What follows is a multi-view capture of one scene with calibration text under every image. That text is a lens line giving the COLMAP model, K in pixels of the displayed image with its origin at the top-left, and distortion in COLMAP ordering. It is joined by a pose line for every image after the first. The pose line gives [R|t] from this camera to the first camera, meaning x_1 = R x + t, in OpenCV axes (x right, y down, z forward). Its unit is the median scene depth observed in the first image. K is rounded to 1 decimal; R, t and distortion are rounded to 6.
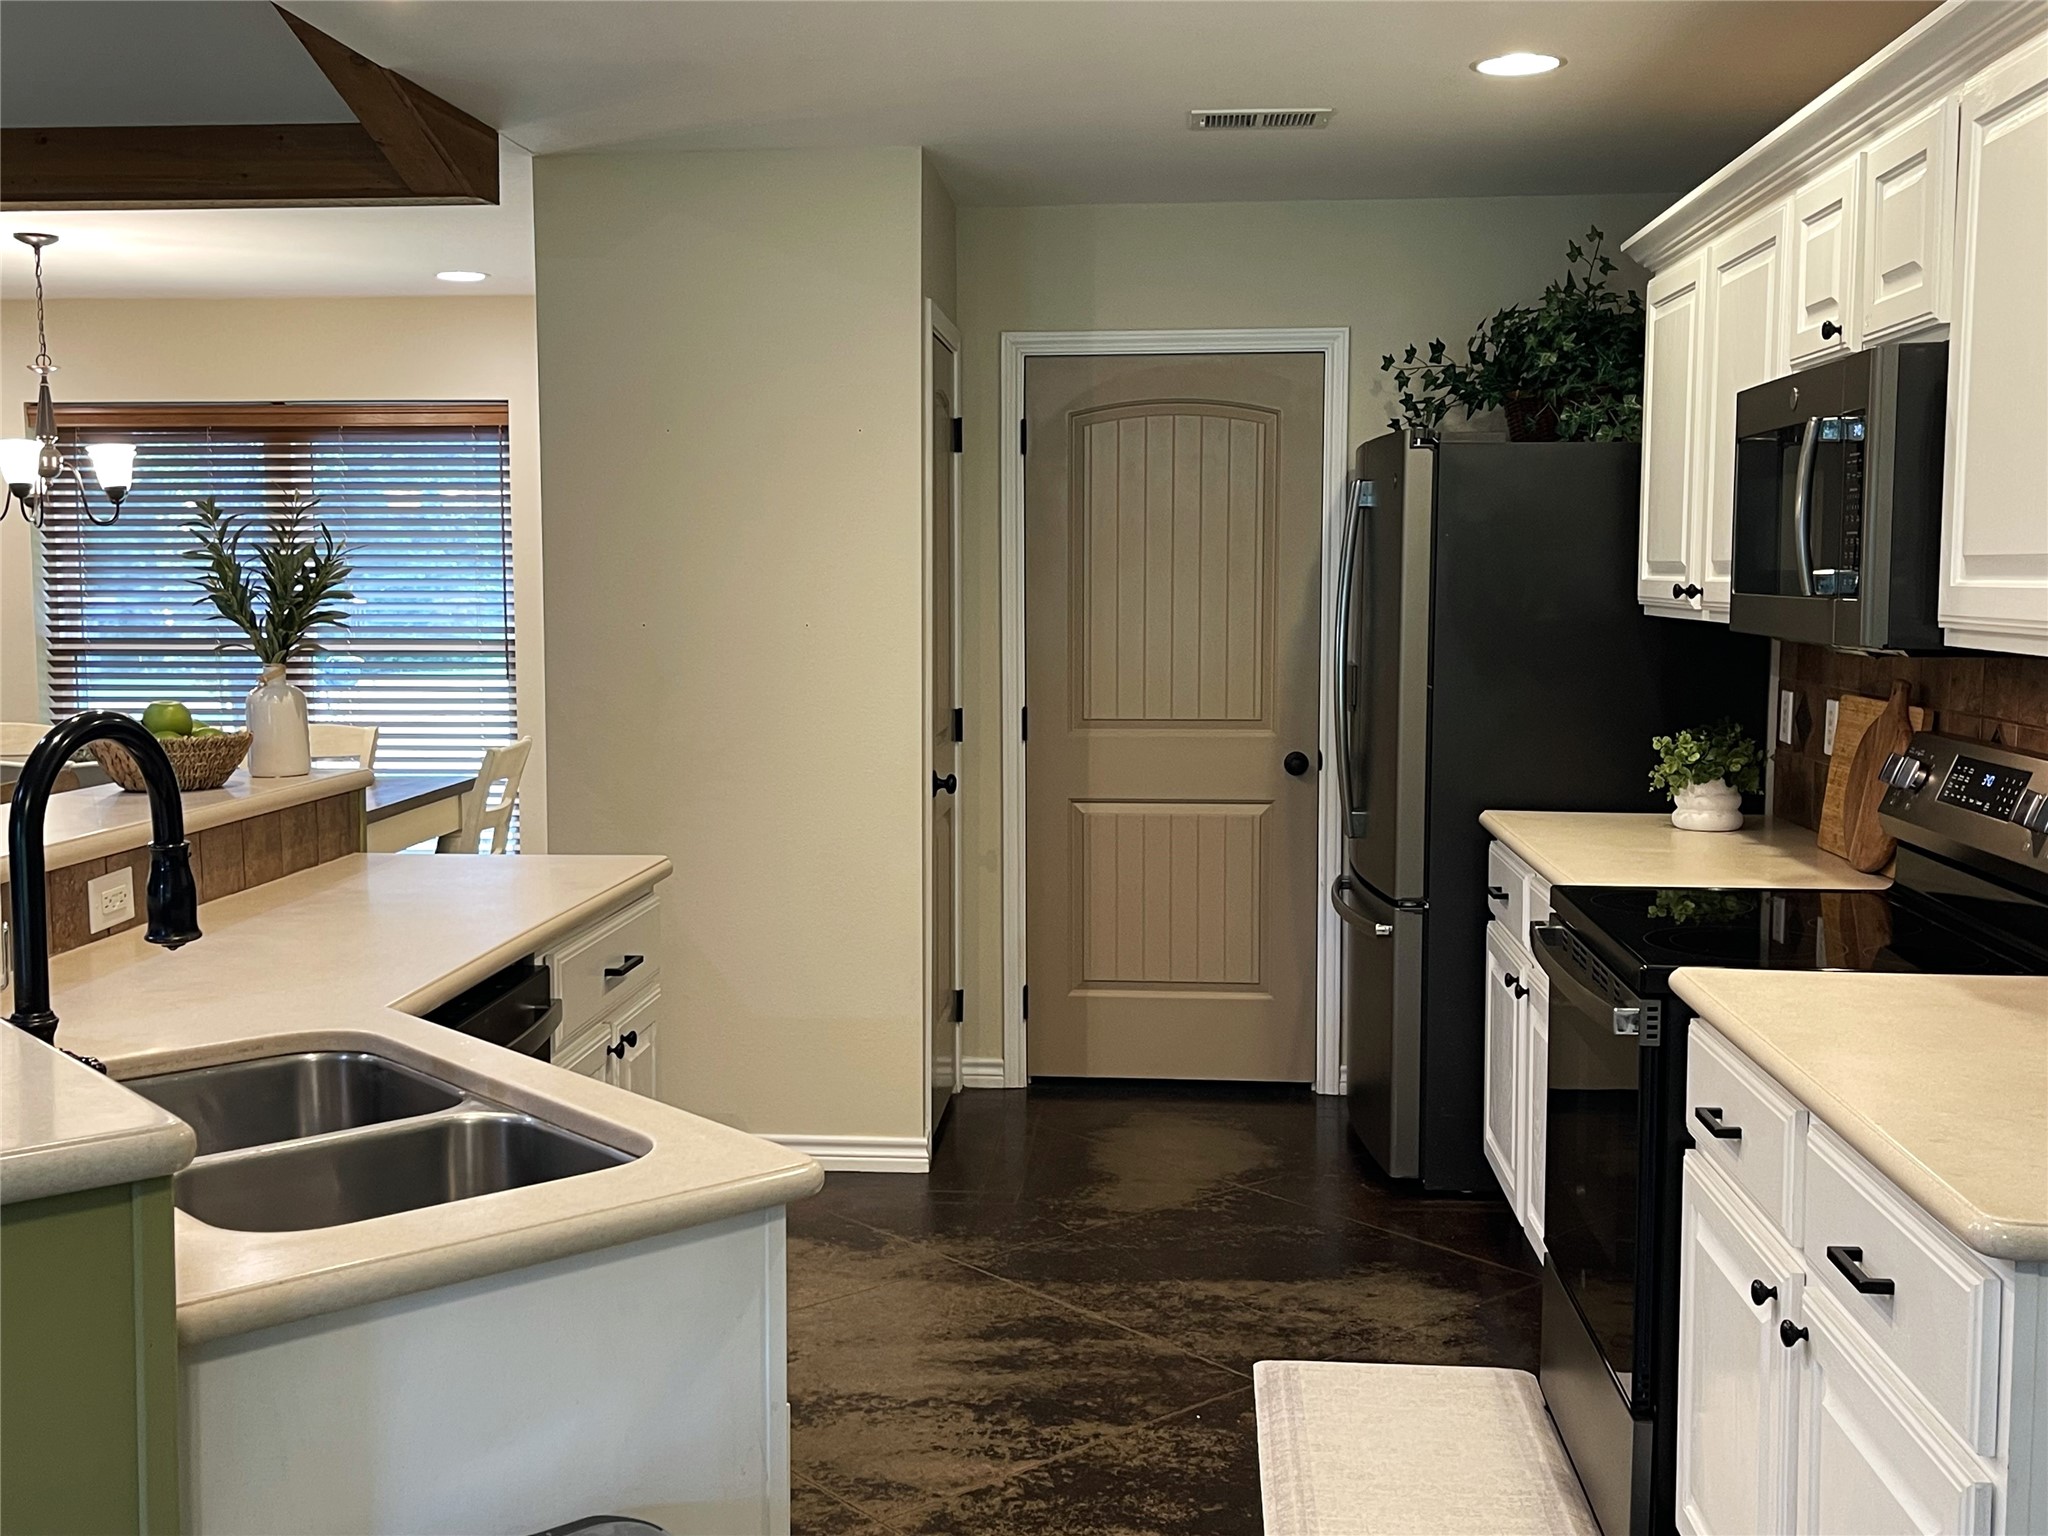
lens RADIAL K [[2095.9, 0, 1055.1], [0, 2095.9, 779.1], [0, 0, 1]] dist [0.020154, -0.004874]
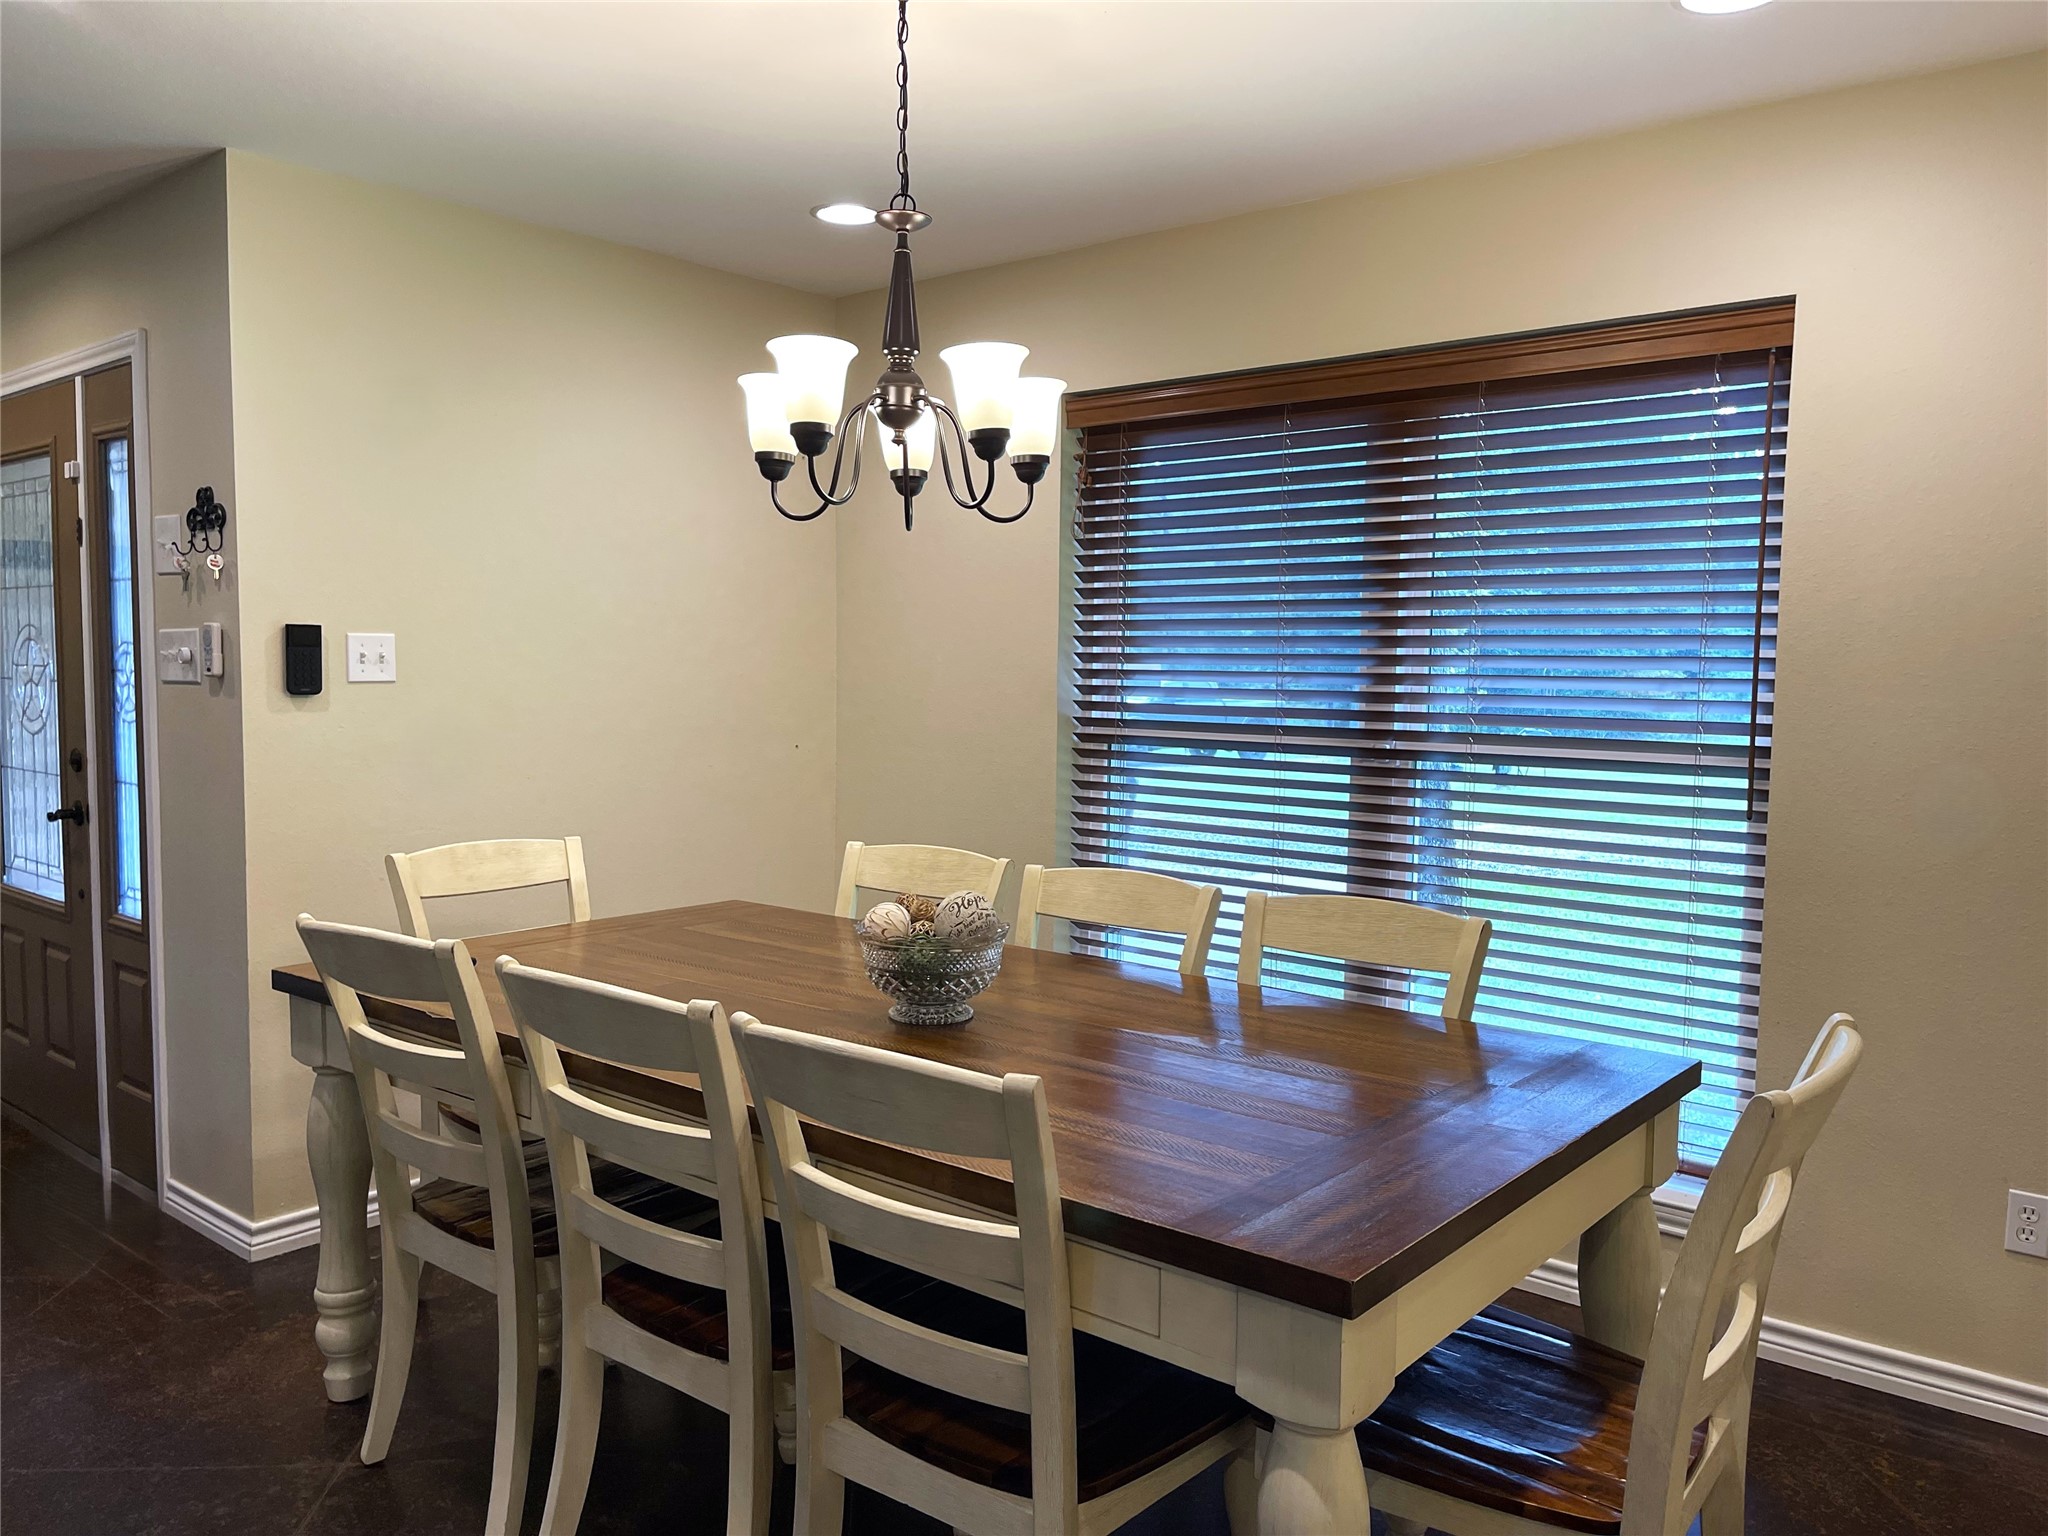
lens RADIAL K [[1551.2, 0, 1058.6], [0, 1551.2, 764.5], [0, 0, 1]] dist [0.099754, -0.130244]
pose [[0.807372, 0.050274, -0.587897, -0.166187], [-0.069970, 0.997491, -0.010791, -0.044899], [0.585880, 0.049847, 0.808863, 0.563891]]
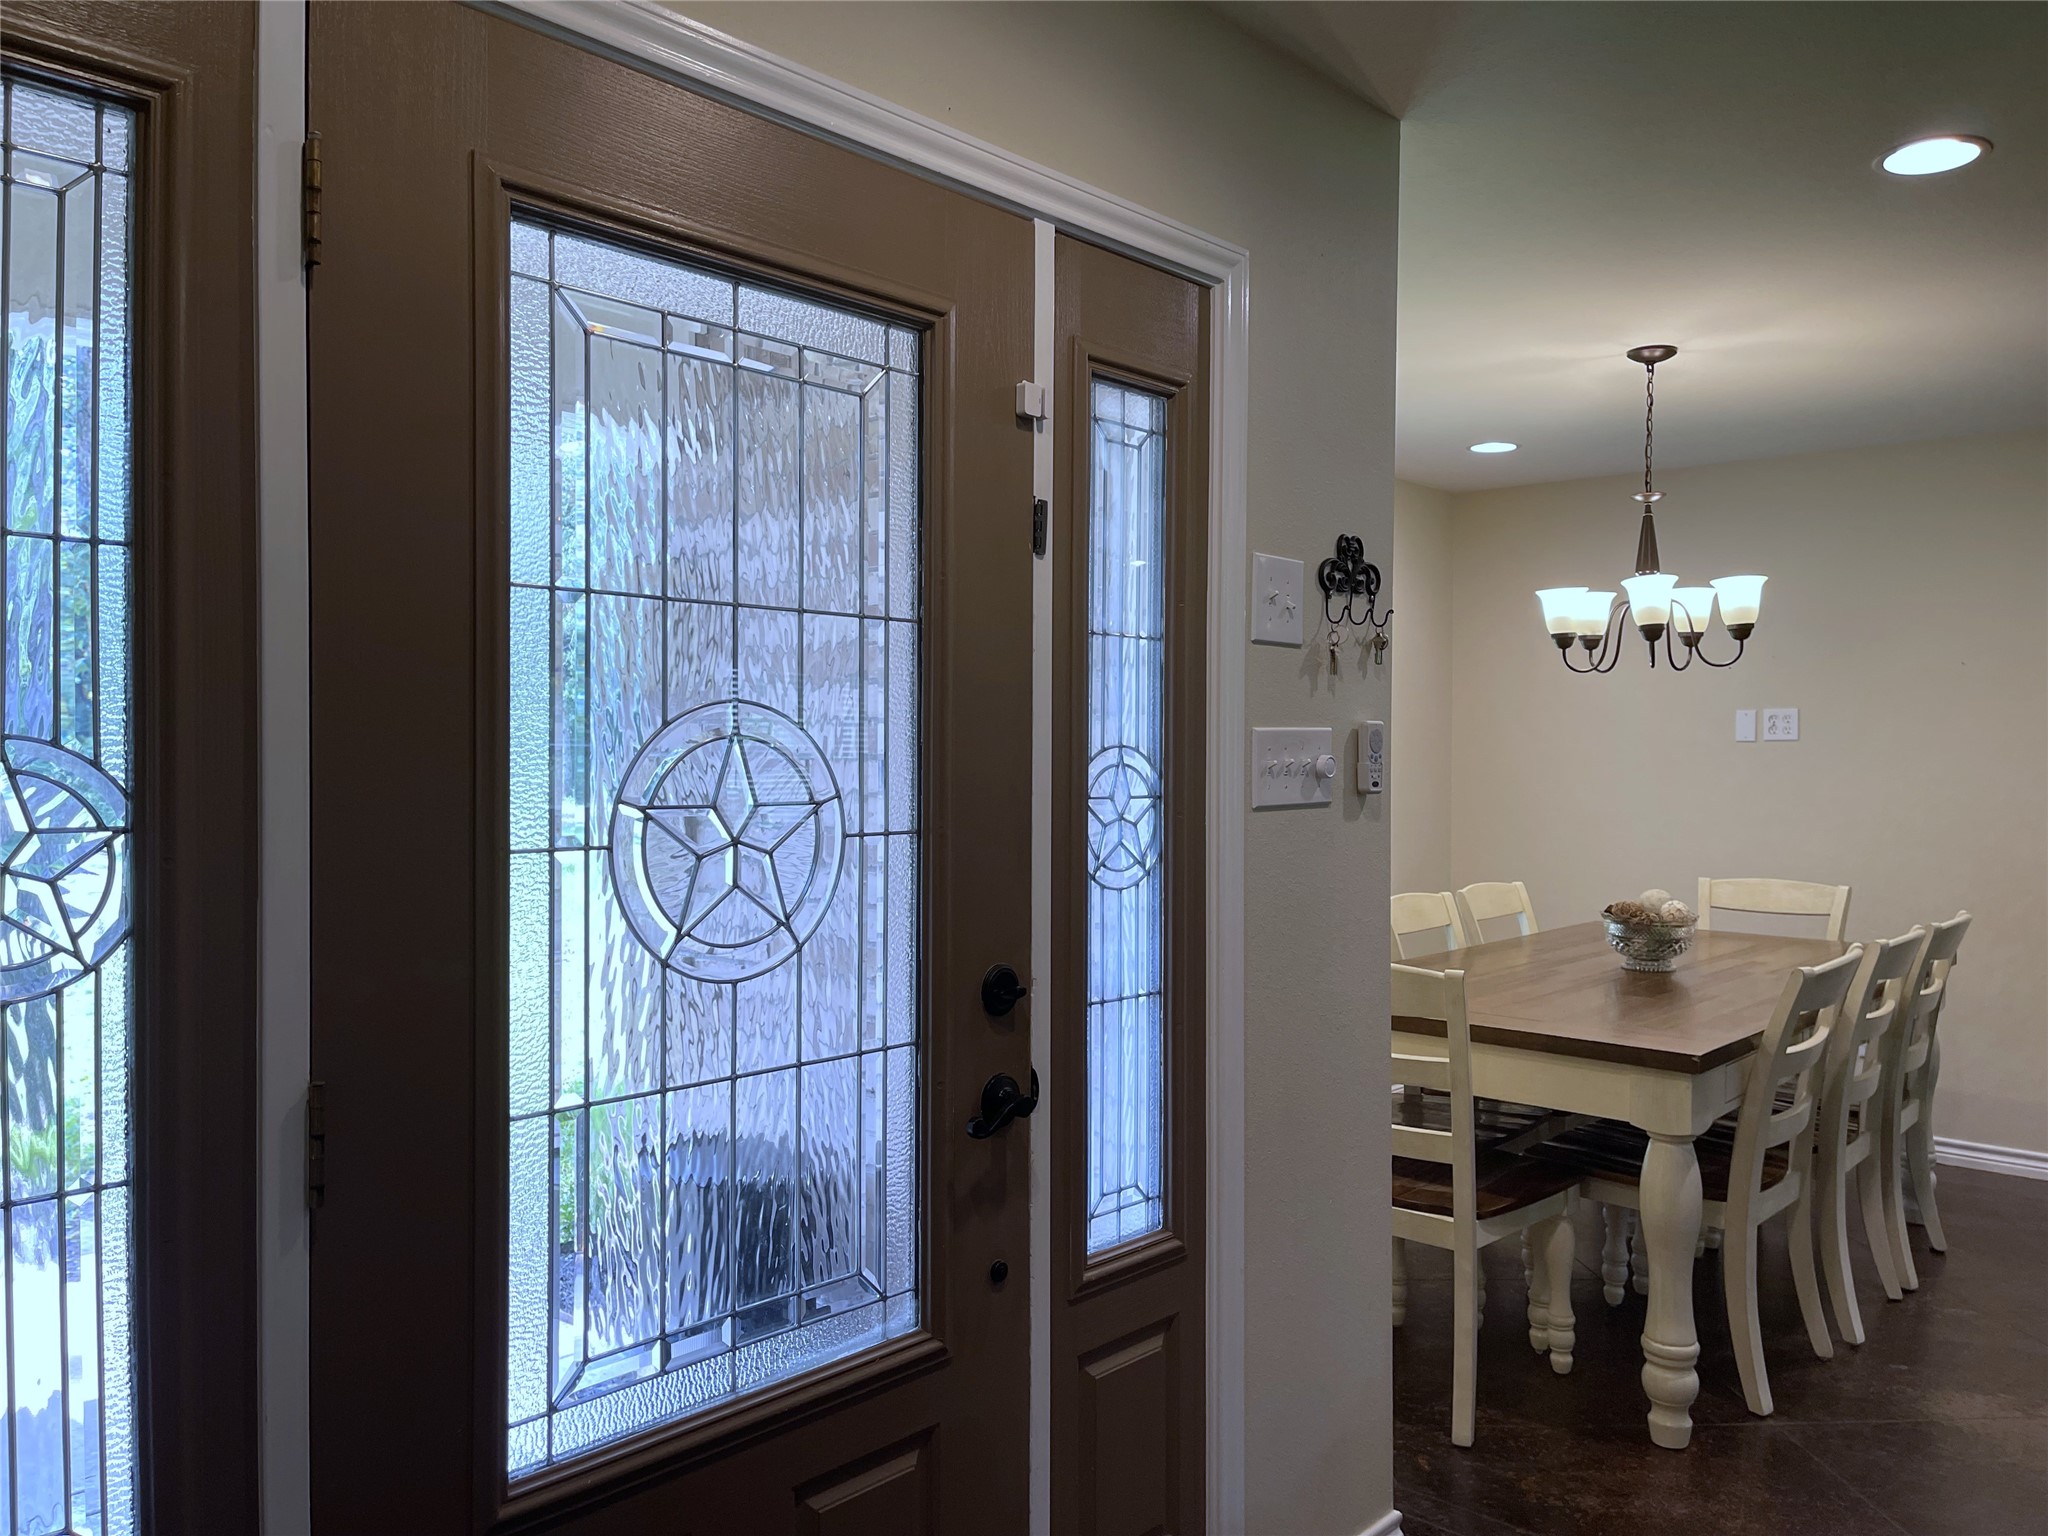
lens RADIAL K [[1582.4, 0, 1017.4], [0, 1582.4, 778.1], [0, 0, 1]] dist [0.075826, -0.097519]
pose [[0.614437, -0.011924, 0.788876, -0.938407], [0.083243, 0.995285, -0.049792, -0.050261], [-0.784562, 0.096262, 0.612532, 0.636902]]
